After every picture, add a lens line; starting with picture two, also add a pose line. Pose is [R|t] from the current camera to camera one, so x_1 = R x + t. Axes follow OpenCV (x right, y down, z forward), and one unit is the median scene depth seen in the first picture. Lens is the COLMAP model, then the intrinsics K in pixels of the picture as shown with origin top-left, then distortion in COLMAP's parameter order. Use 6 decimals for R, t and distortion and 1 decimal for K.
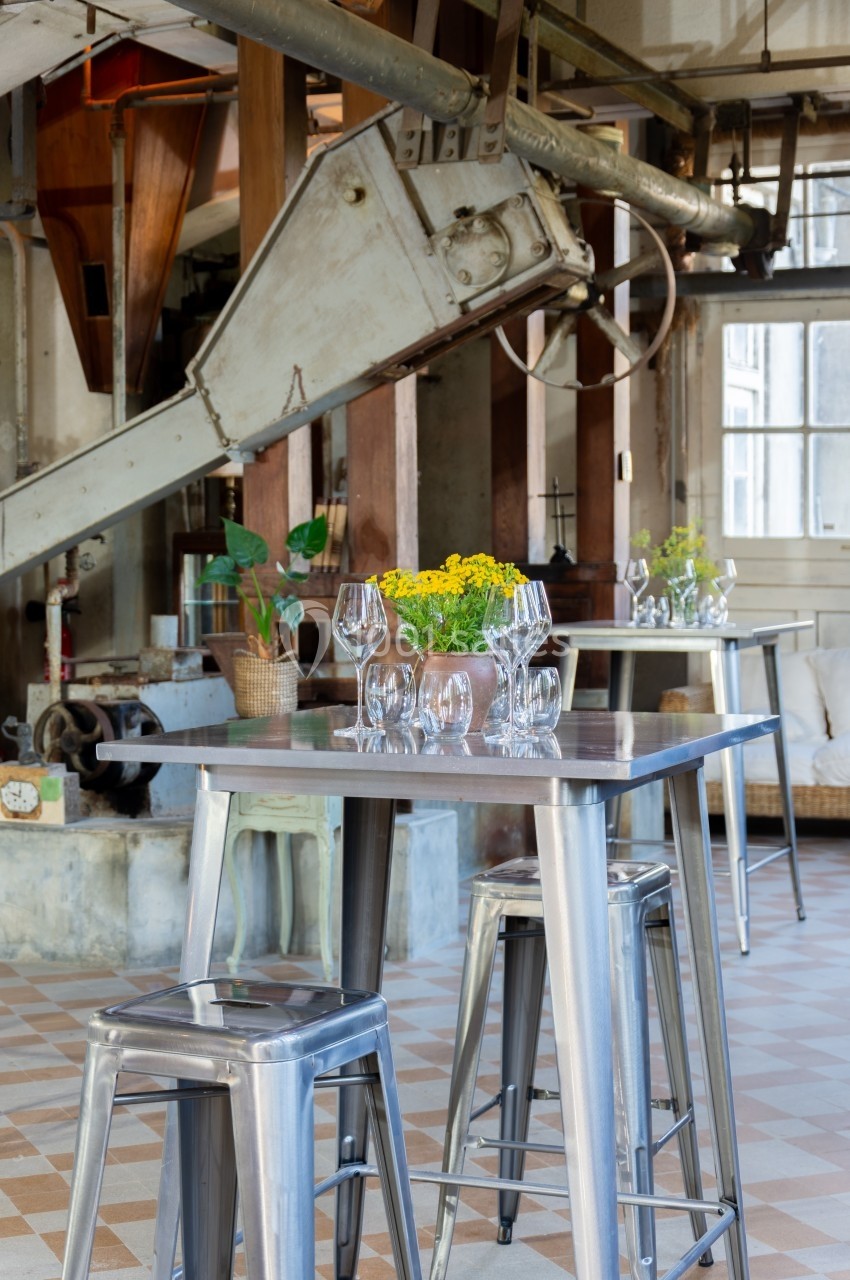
lens RADIAL K [[2231.3, 0, 425.0], [0, 2231.3, 640.0], [0, 0, 1]] dist [-0.014584, 0.060959]
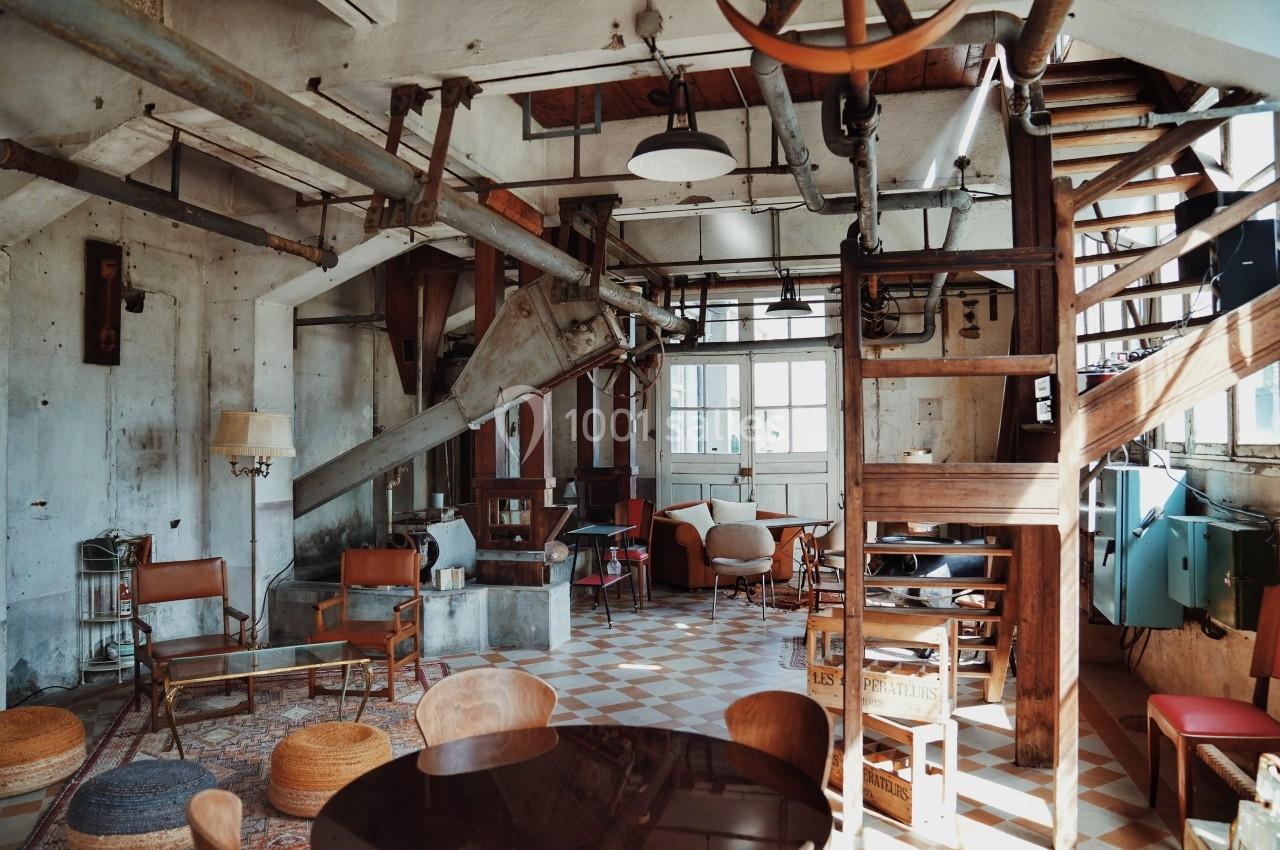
lens RADIAL K [[882.4, 0, 640.0], [0, 882.4, 425.0], [0, 0, 1]] dist [-0.113780, 0.001946]
pose [[0.992612, 0.002691, 0.121303, -0.022148], [0.004947, 0.998025, -0.062624, -0.024934], [-0.121232, 0.062761, 0.990638, 0.089313]]
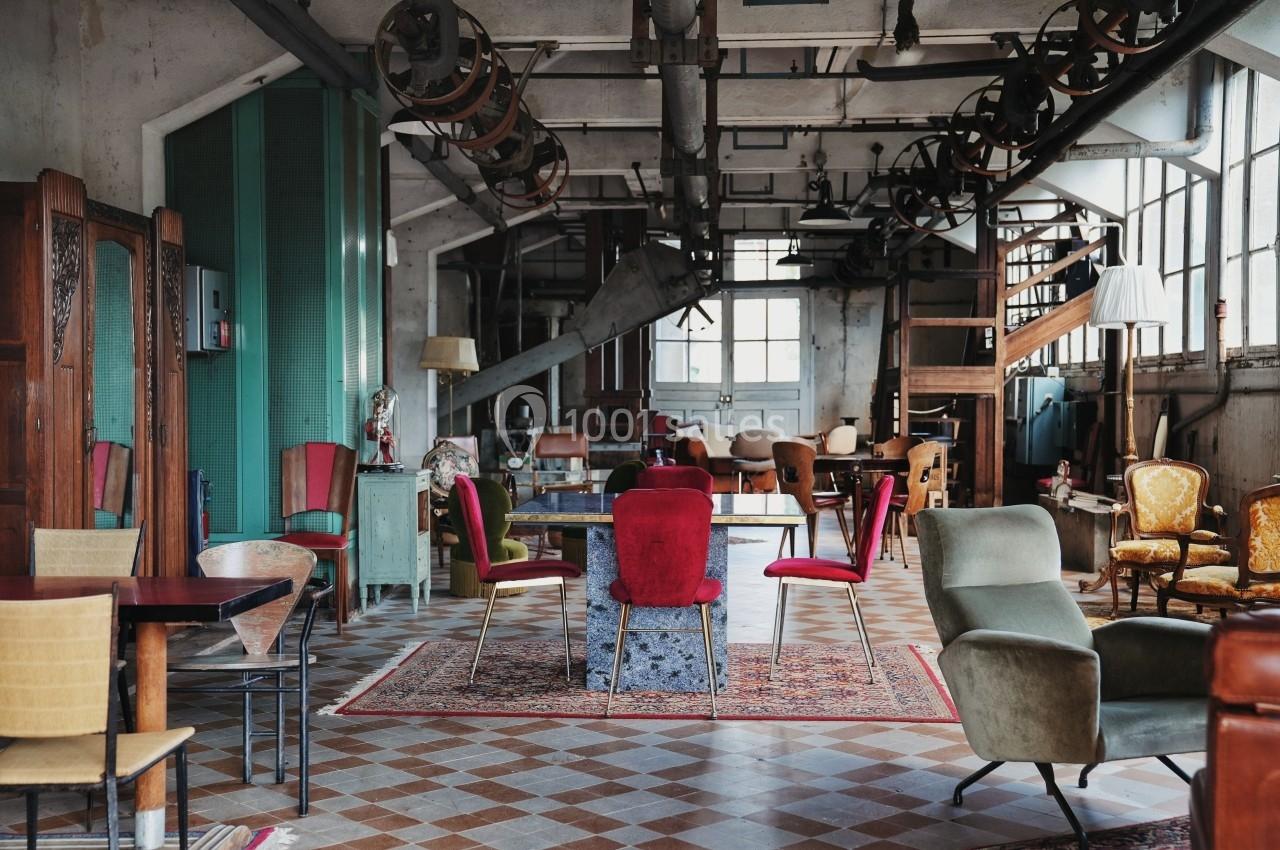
lens RADIAL K [[1449.1, 0, 640.0], [0, 1449.1, 425.0], [0, 0, 1]] dist [-0.003574, -0.007289]
pose [[0.945567, 0.000650, 0.325427, -0.588916], [0.007299, 0.999704, -0.023203, 0.057146], [-0.325346, 0.024316, 0.945282, -0.791734]]
